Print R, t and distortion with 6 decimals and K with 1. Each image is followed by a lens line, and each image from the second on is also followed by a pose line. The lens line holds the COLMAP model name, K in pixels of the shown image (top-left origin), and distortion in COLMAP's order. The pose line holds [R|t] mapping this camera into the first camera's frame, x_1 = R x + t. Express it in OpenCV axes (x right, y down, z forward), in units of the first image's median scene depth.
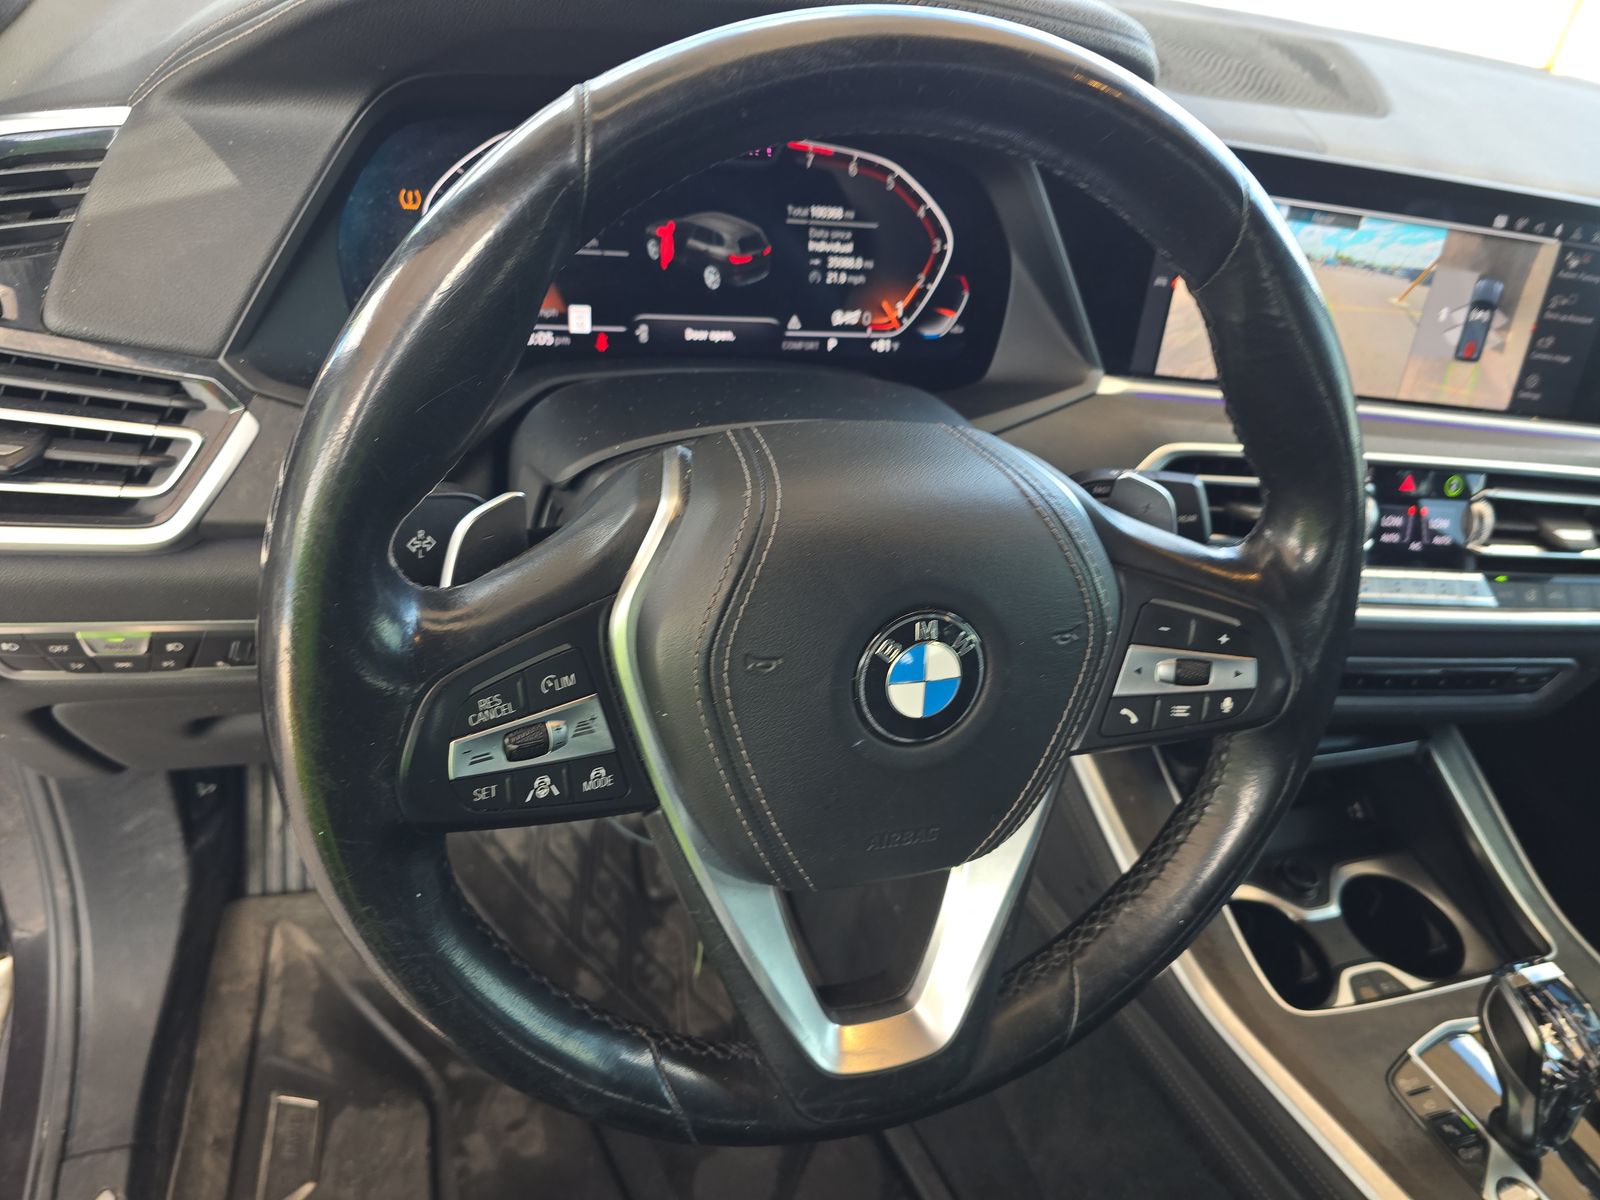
lens RADIAL K [[1085.8, 0, 734.7], [0, 1085.8, 580.4], [0, 0, 1]] dist [0.035245, -0.035568]
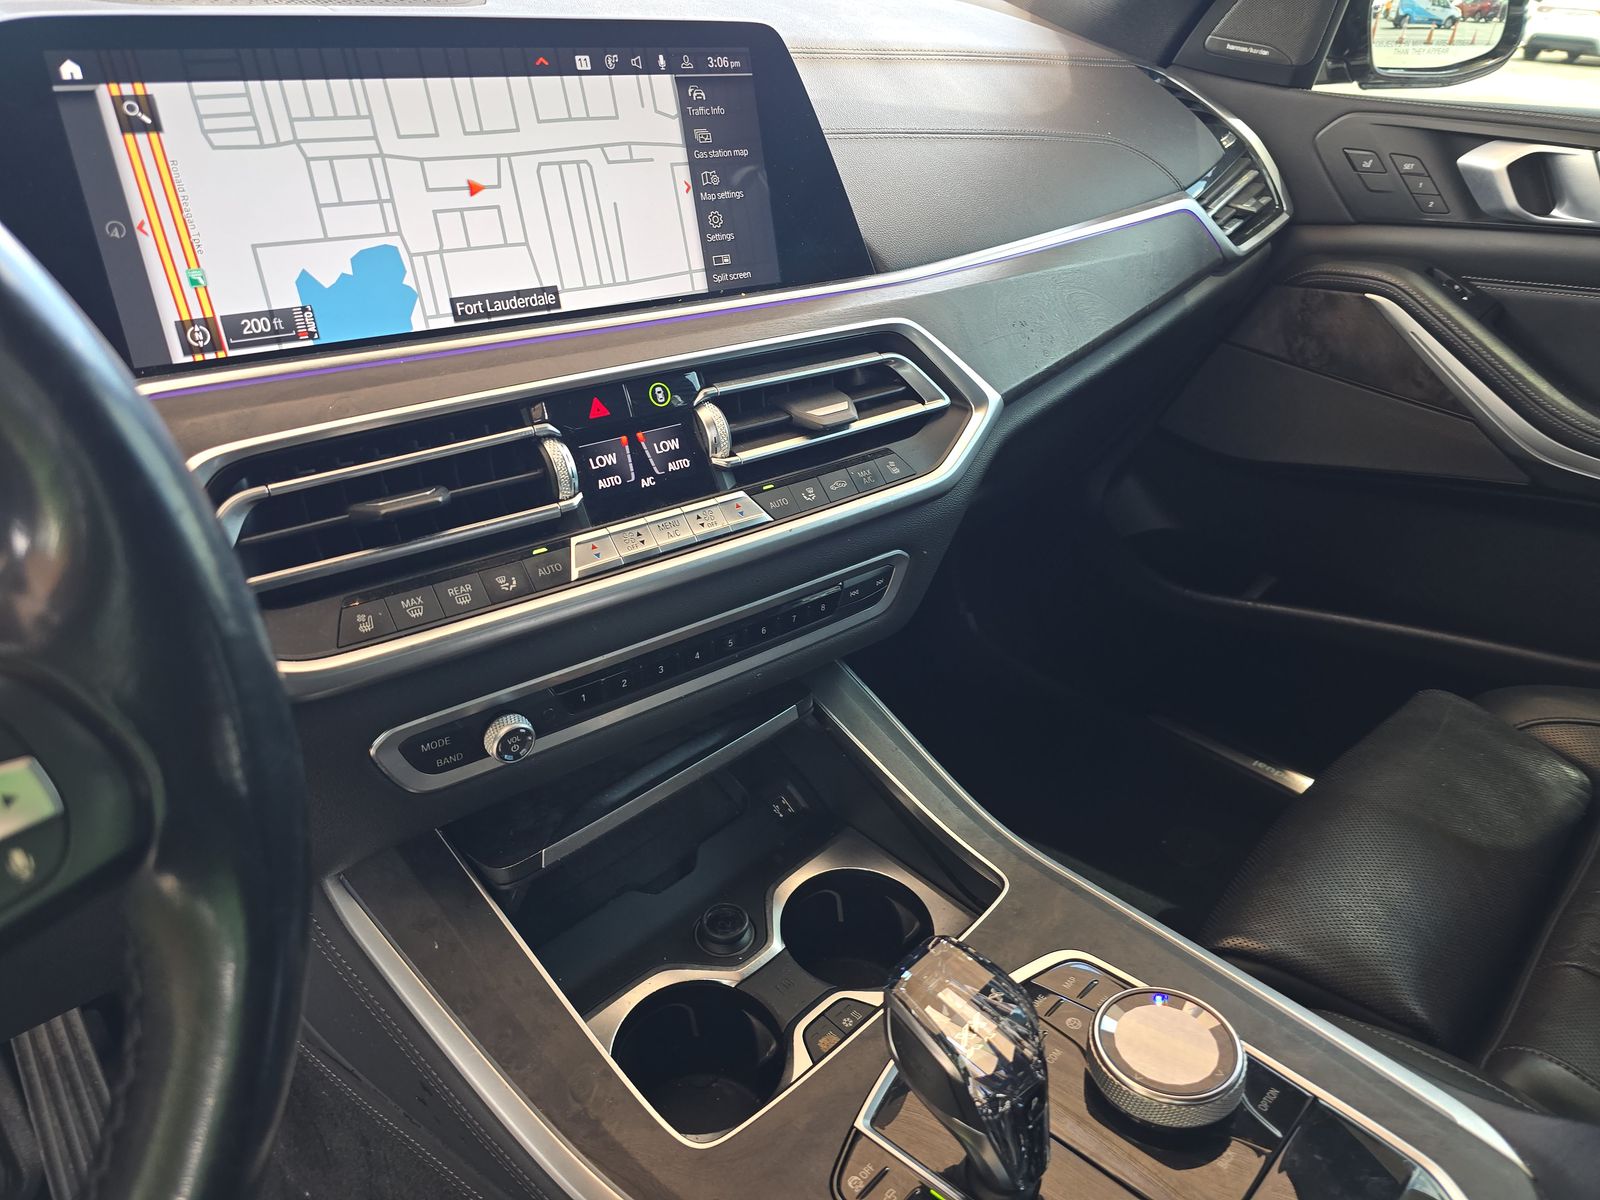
lens RADIAL K [[1085.8, 0, 784.8], [0, 1085.8, 592.0], [0, 0, 1]] dist [0.035245, -0.035568]
pose [[0.868927, -0.346302, 0.353611, 0.405394], [0.368210, 0.929725, 0.005707, 0.070026], [-0.330737, 0.125244, 0.935375, 0.262928]]
